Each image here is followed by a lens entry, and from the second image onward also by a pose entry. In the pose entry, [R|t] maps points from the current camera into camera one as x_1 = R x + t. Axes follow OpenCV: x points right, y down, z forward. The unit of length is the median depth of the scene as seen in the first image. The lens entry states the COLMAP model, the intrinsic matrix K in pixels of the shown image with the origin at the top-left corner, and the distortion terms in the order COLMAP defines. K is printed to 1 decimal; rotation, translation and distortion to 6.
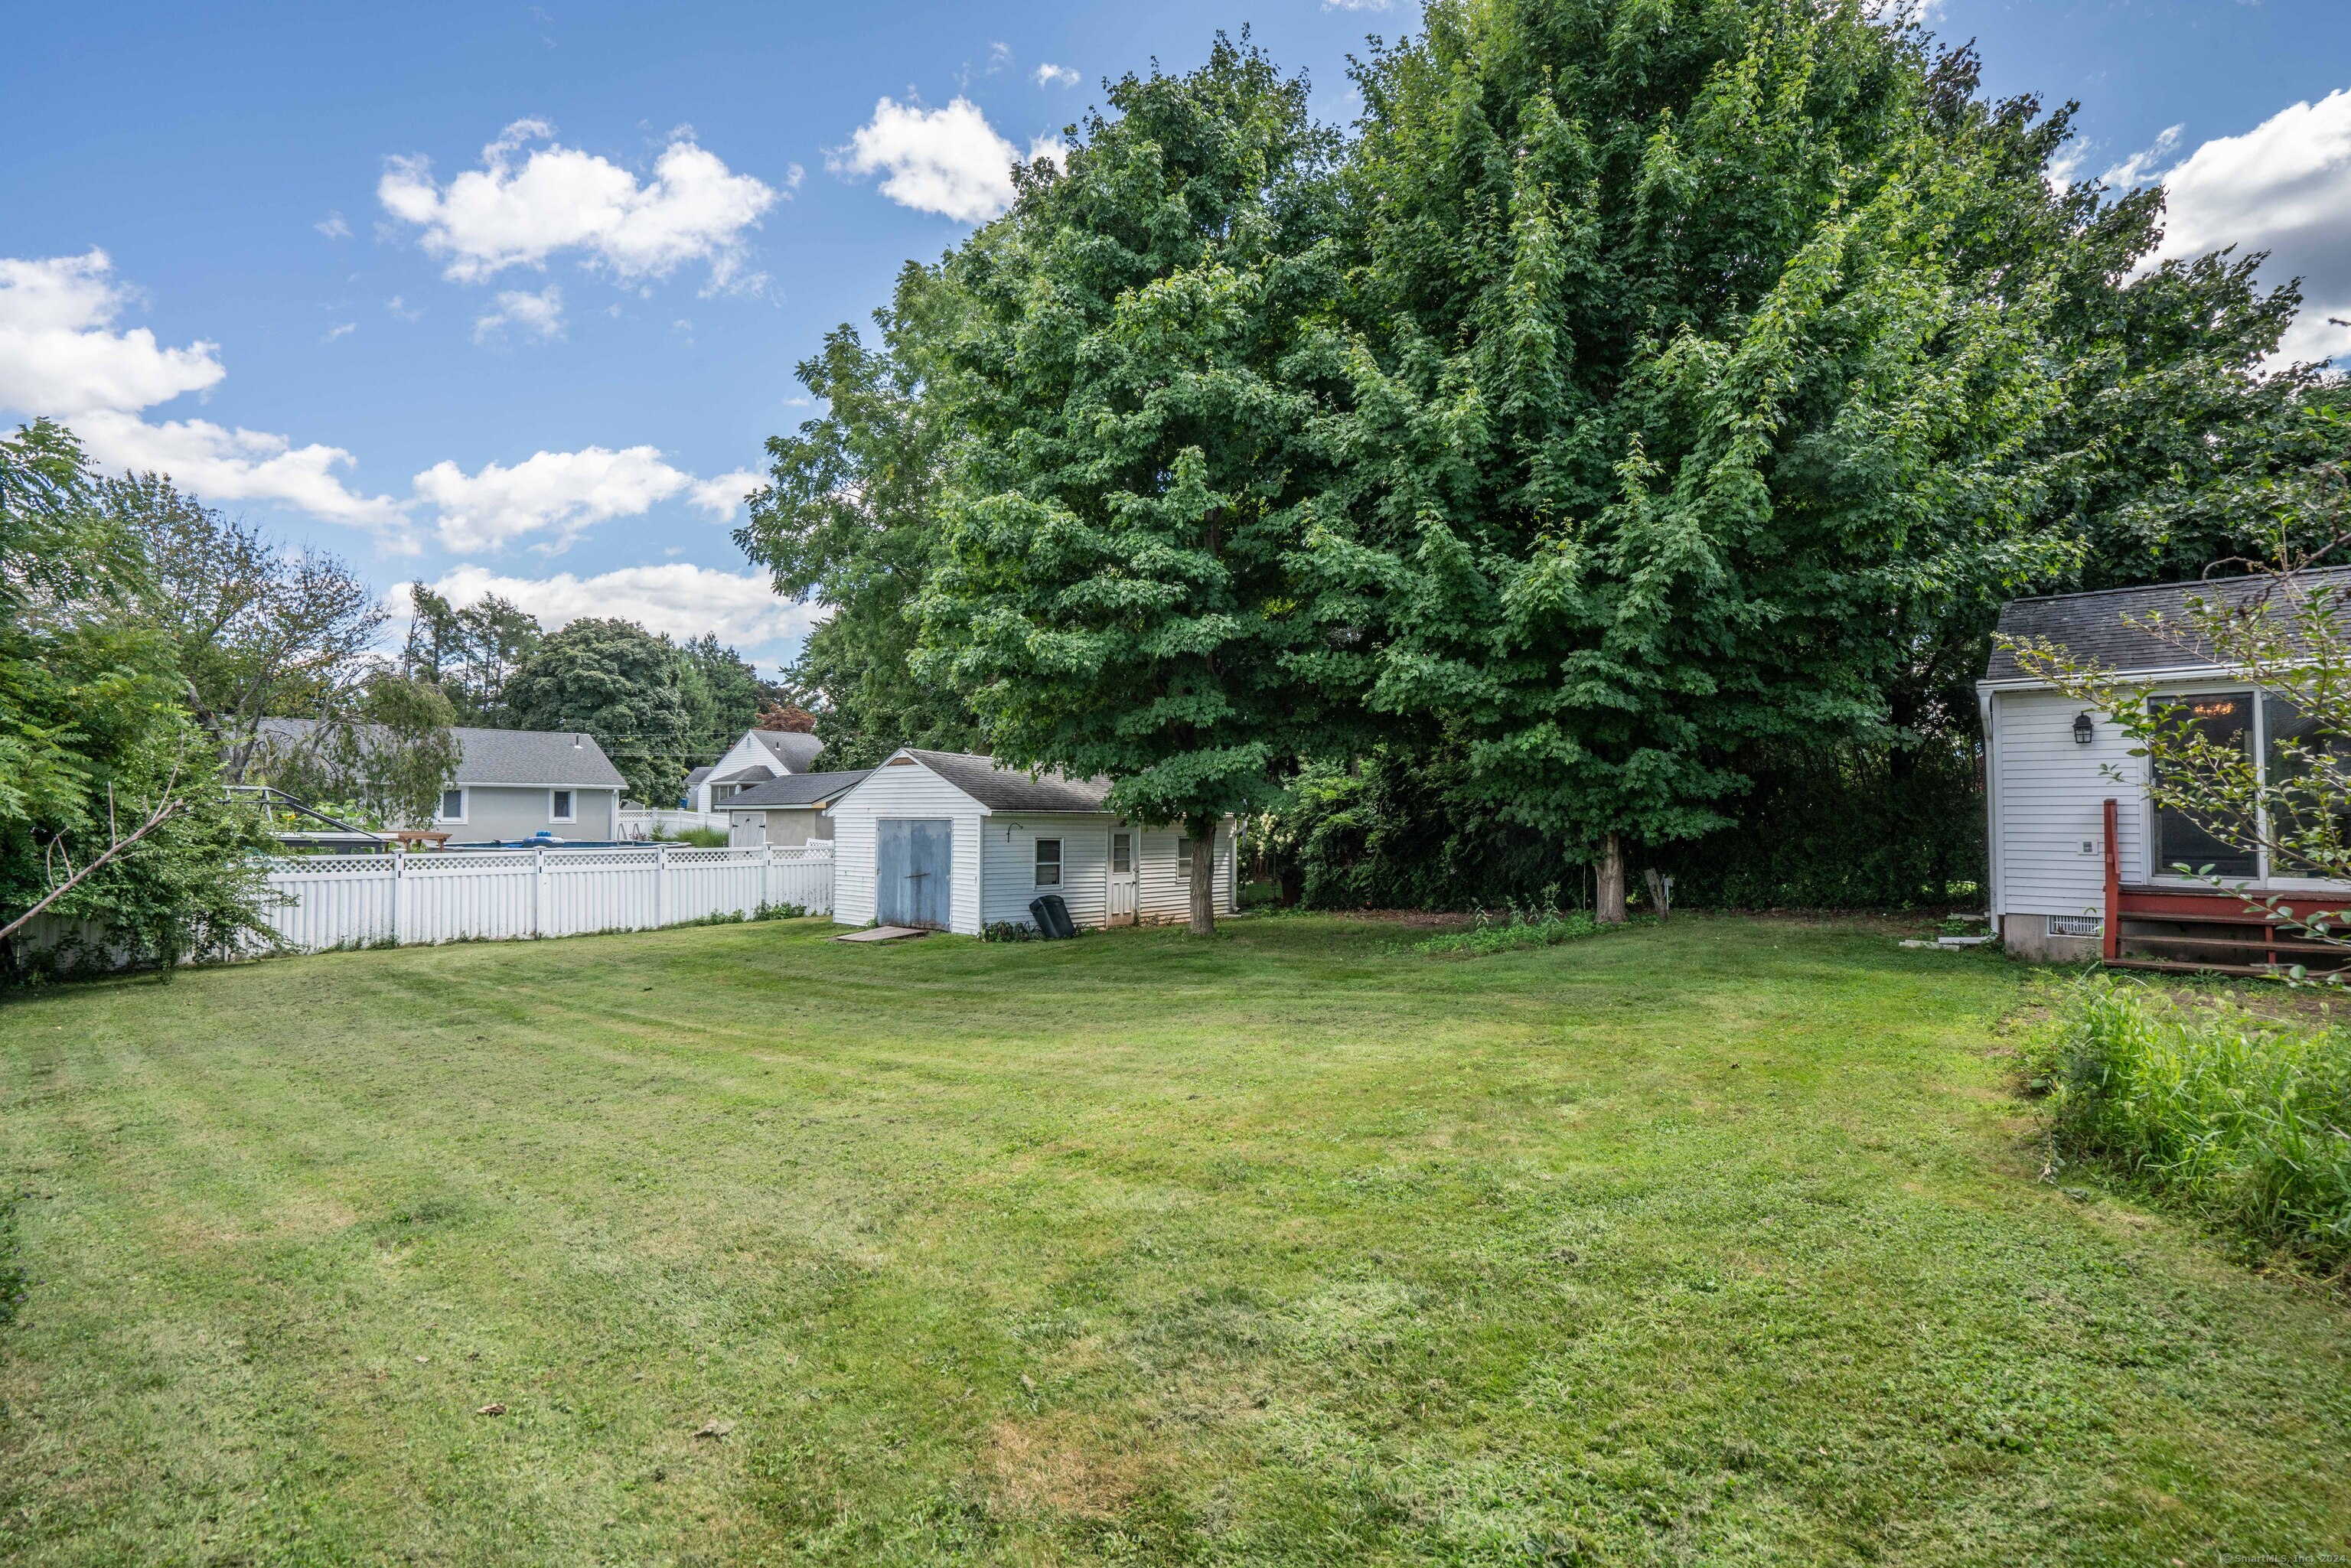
lens RADIAL K [[1110.4, 0, 1200.8], [0, 1110.4, 789.0], [0, 0, 1]] dist [-0.022372, 0.001456]
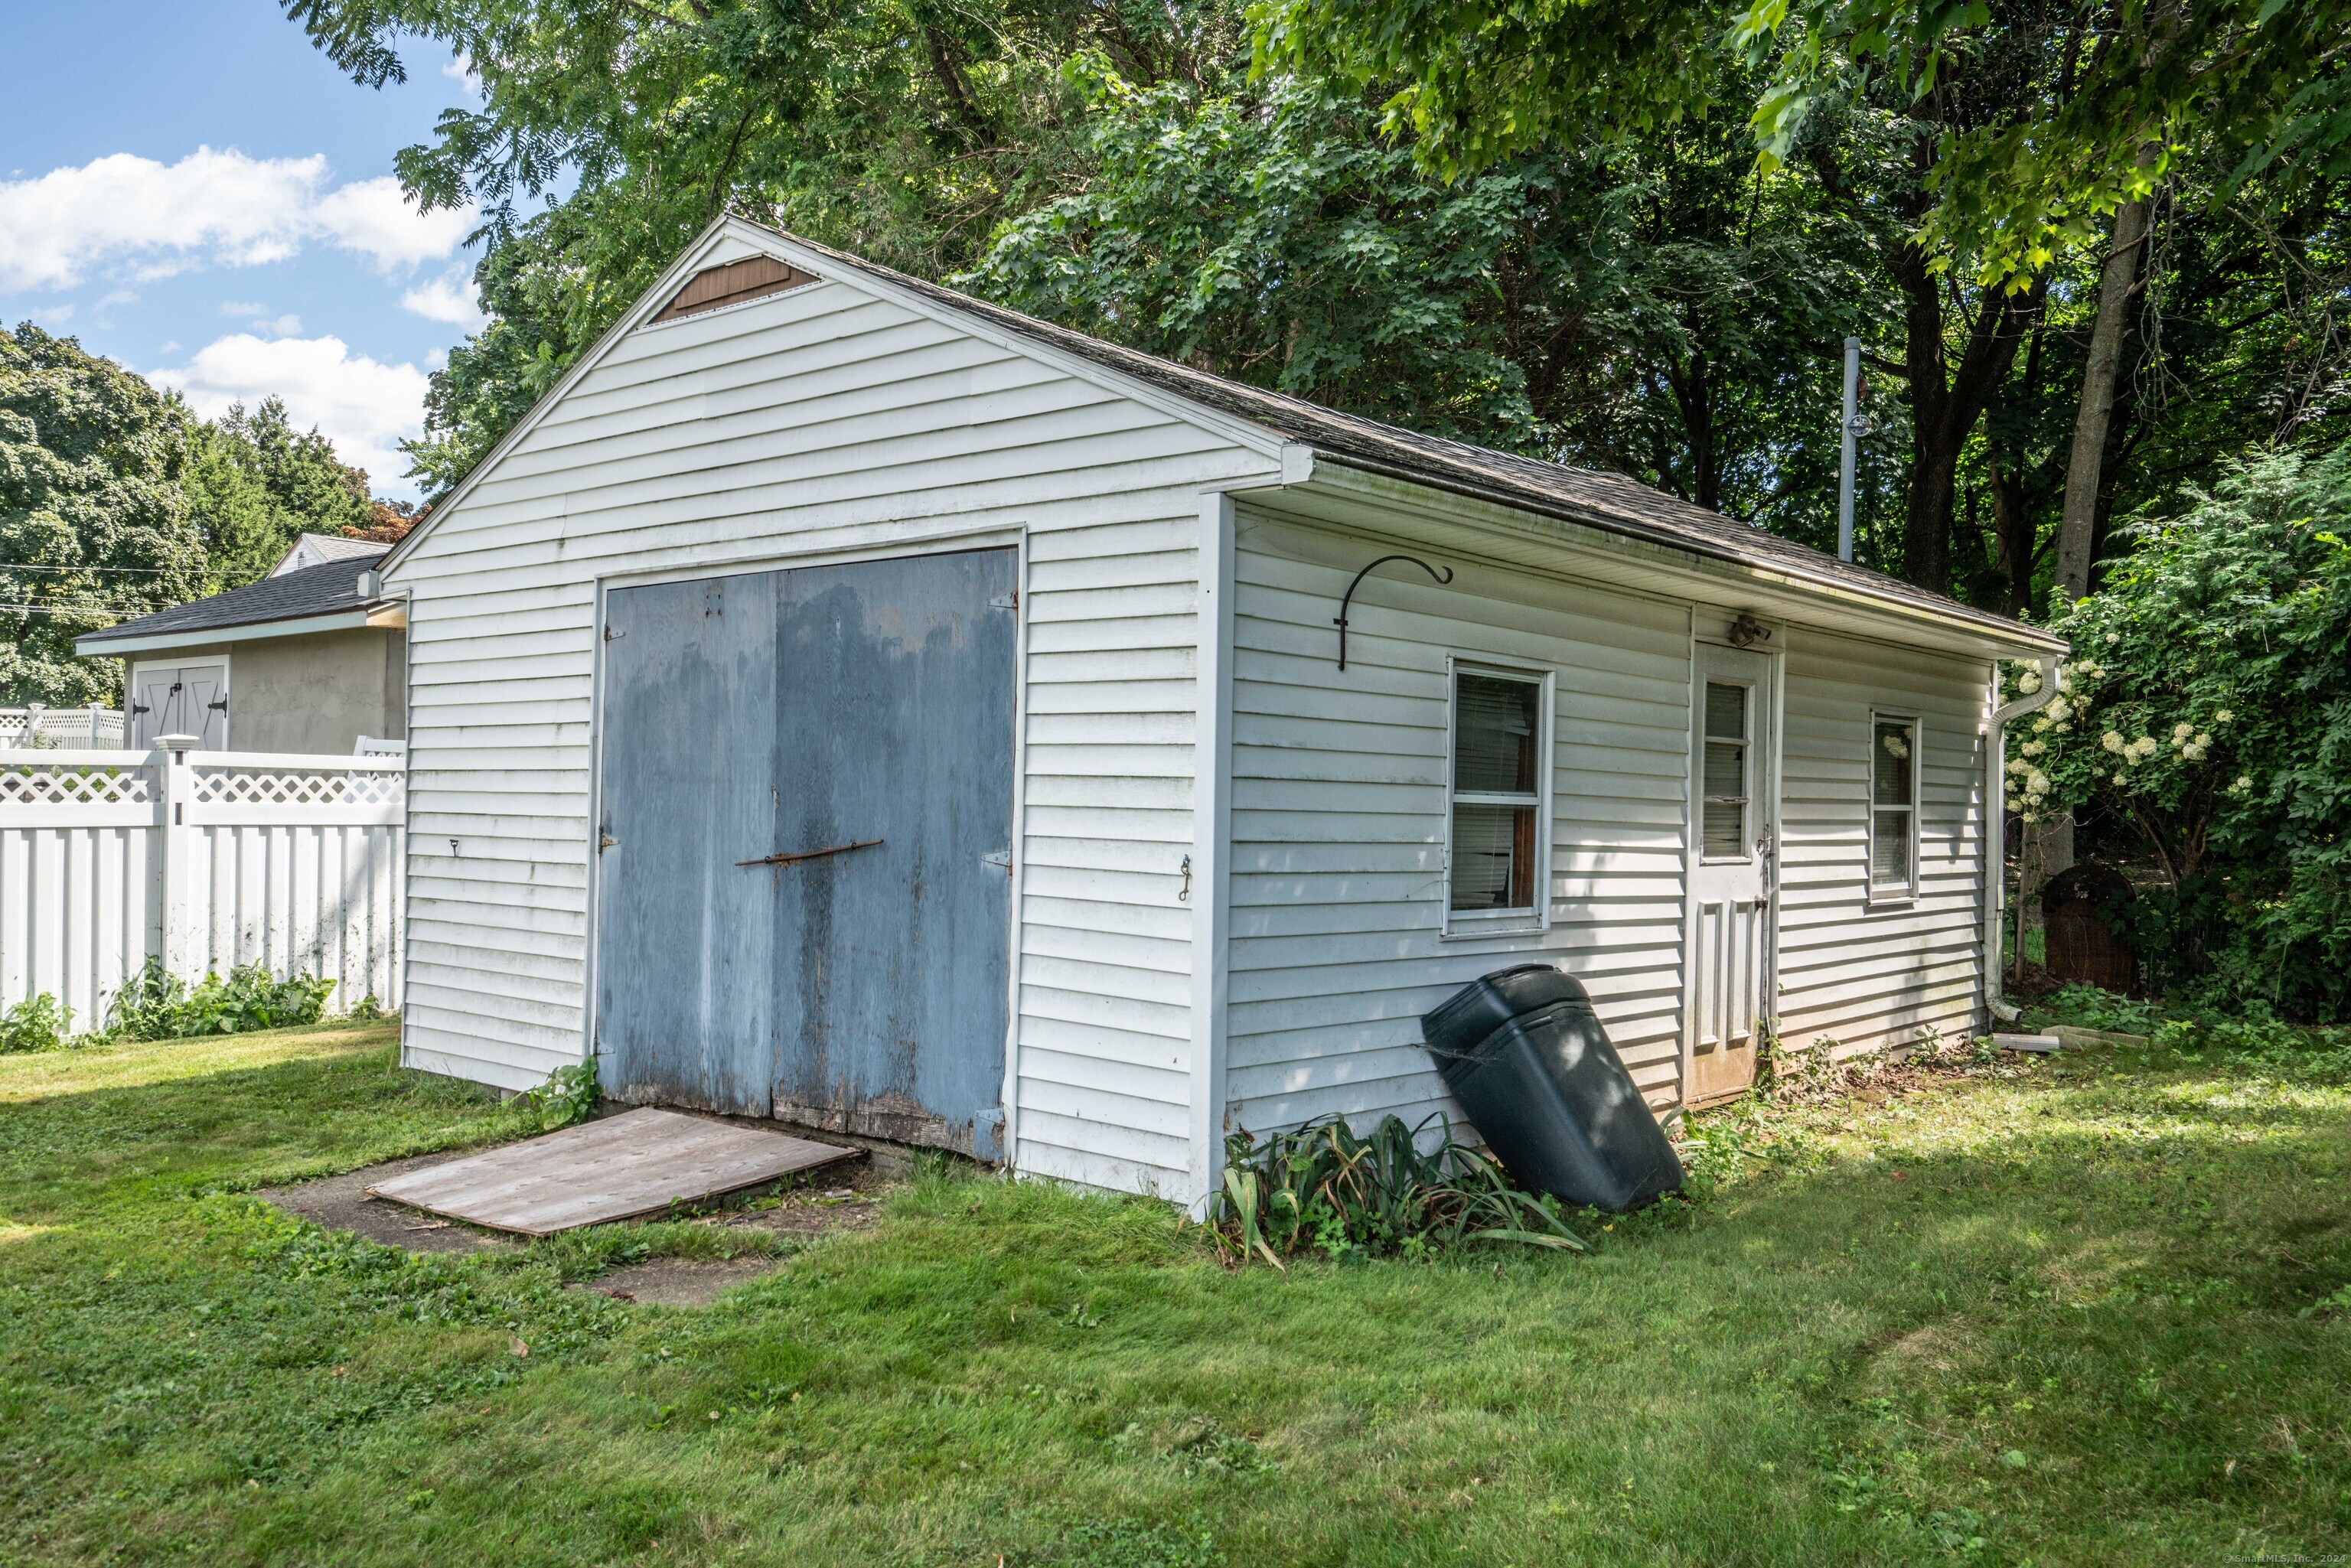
lens RADIAL K [[1837.9, 0, 1175.5], [0, 1837.9, 784.0], [0, 0, 1]] dist [0.011673, 0.008238]
pose [[0.999825, 0.011416, 0.014846, -0.198249], [-0.011684, 0.999769, 0.018062, 0.059270], [-0.014636, -0.018232, 0.999727, 0.684886]]
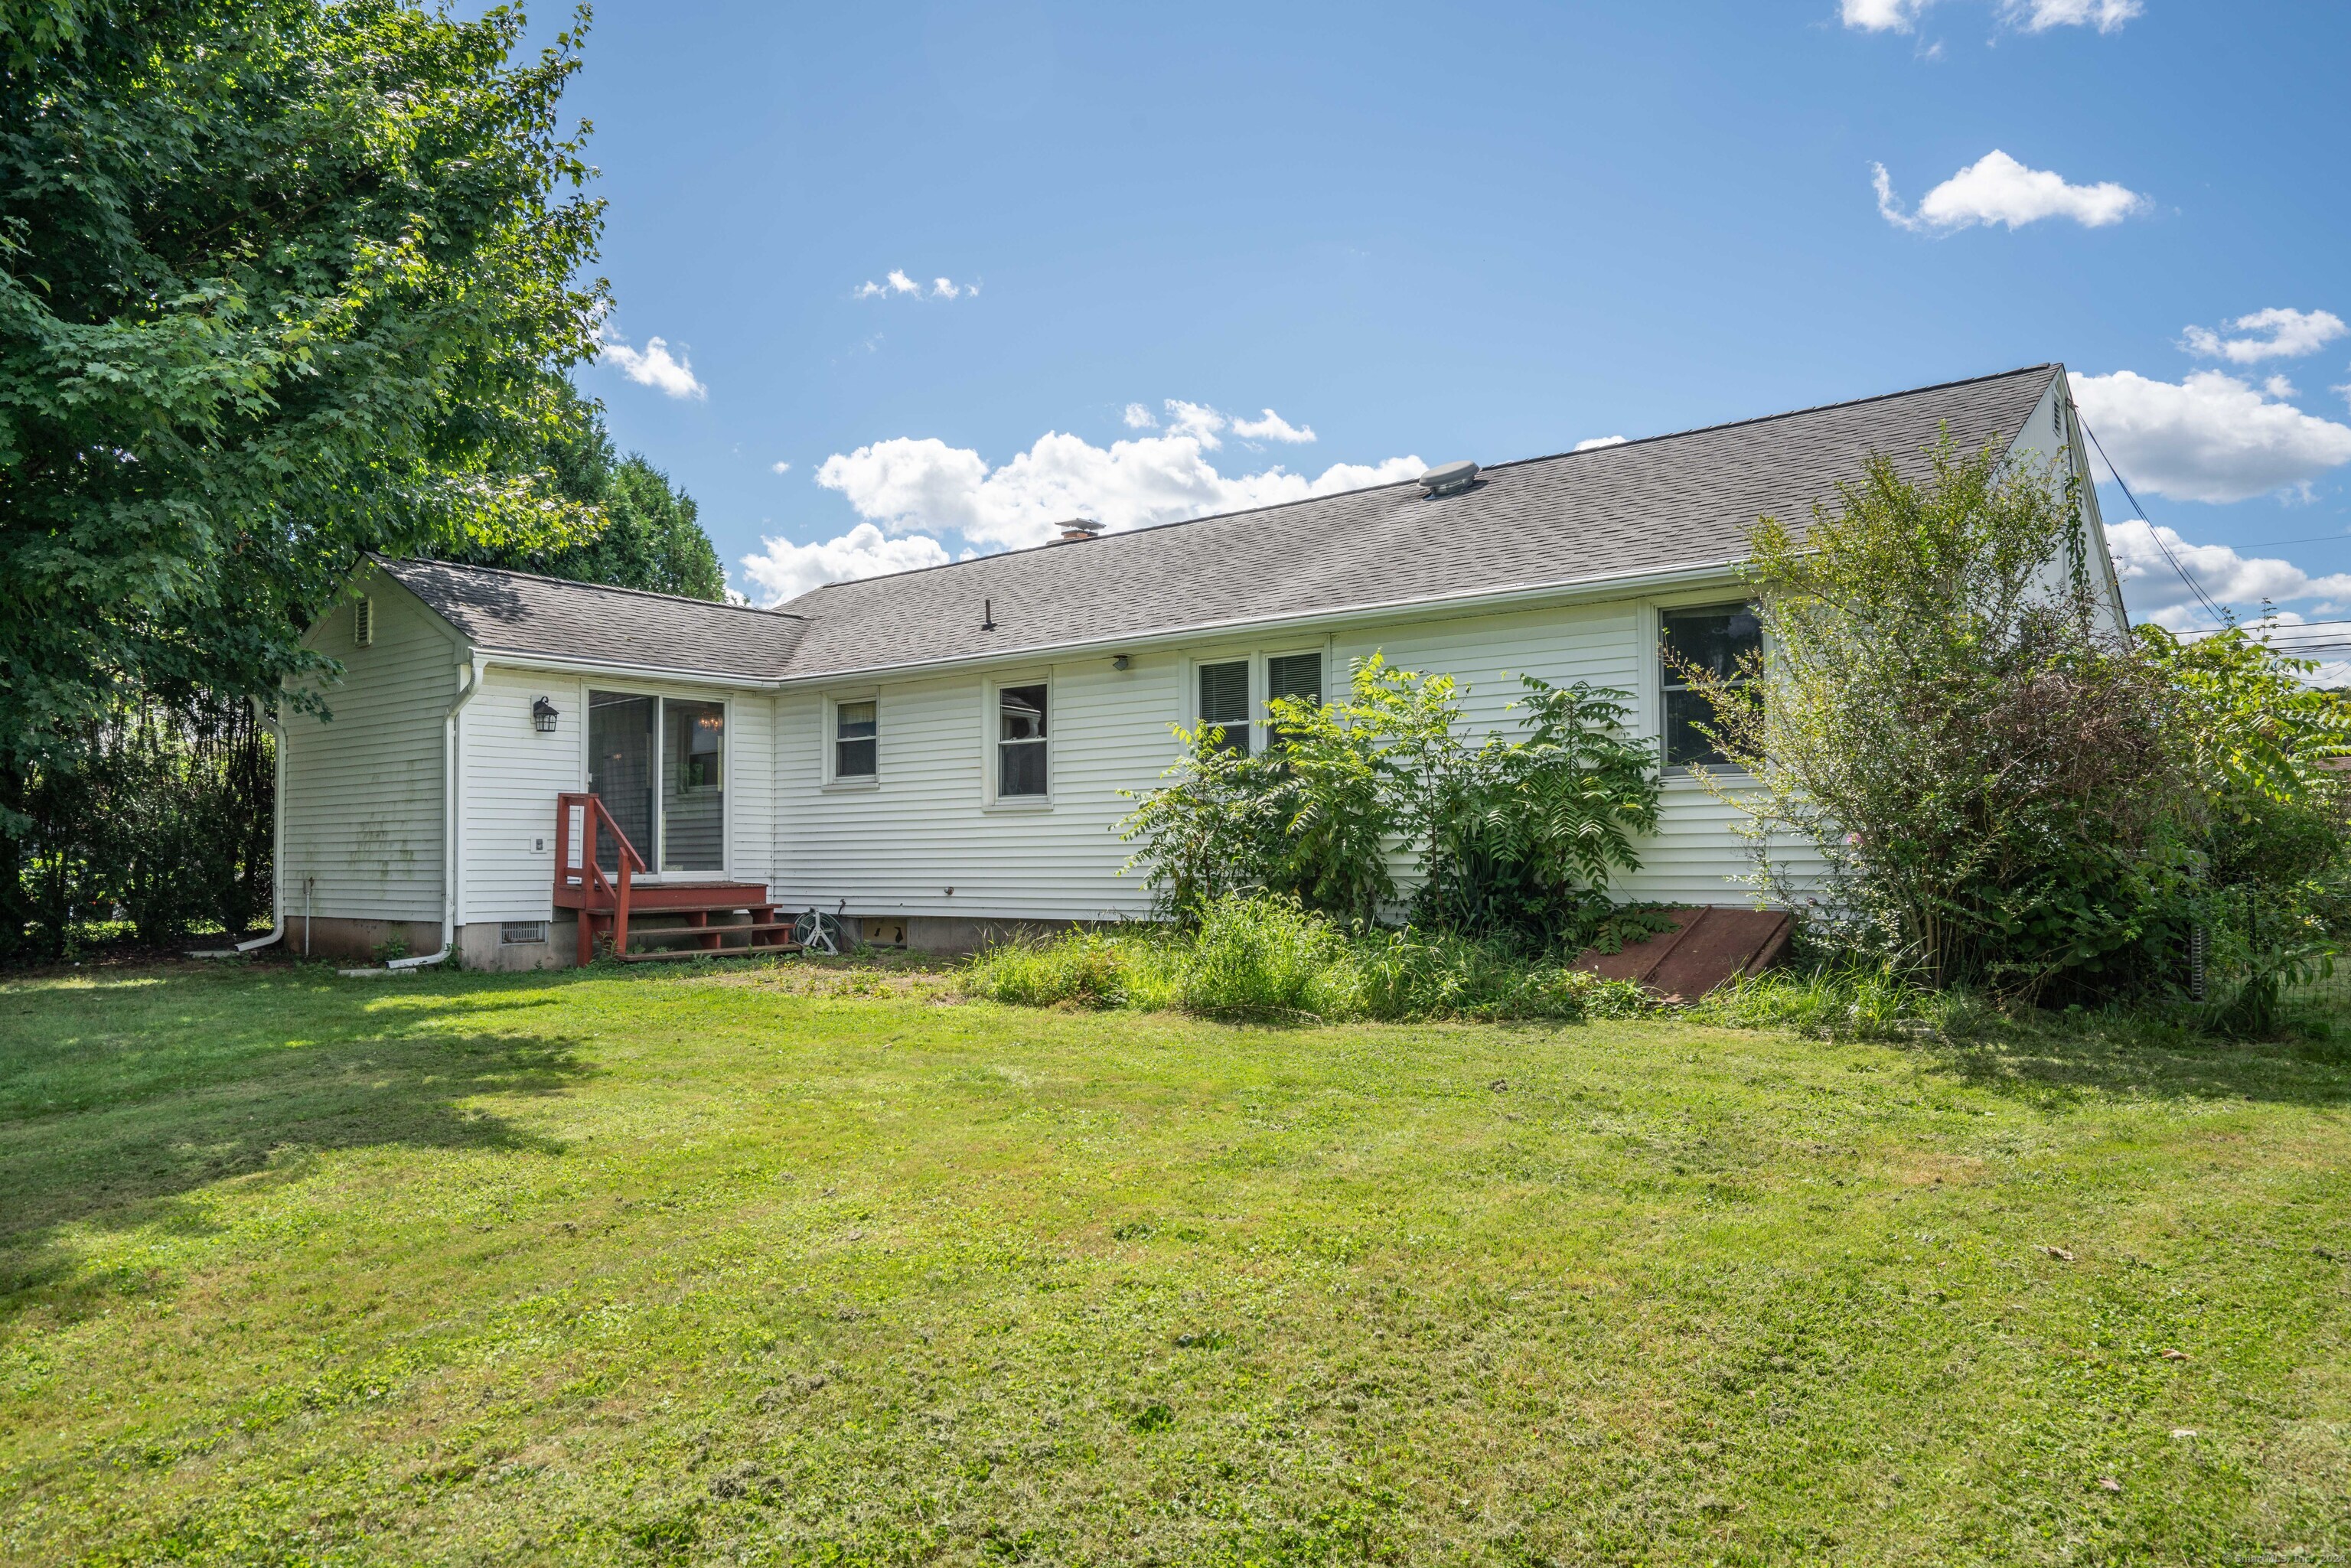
lens RADIAL K [[1564.0, 0, 1175.5], [0, 1564.0, 784.0], [0, 0, 1]] dist [-0.004336, 0.002524]
pose [[-0.041994, 0.041761, 0.998245, -0.305781], [-0.016826, 0.998955, -0.042498, 0.027943], [-0.998976, -0.018581, -0.041247, 0.295965]]
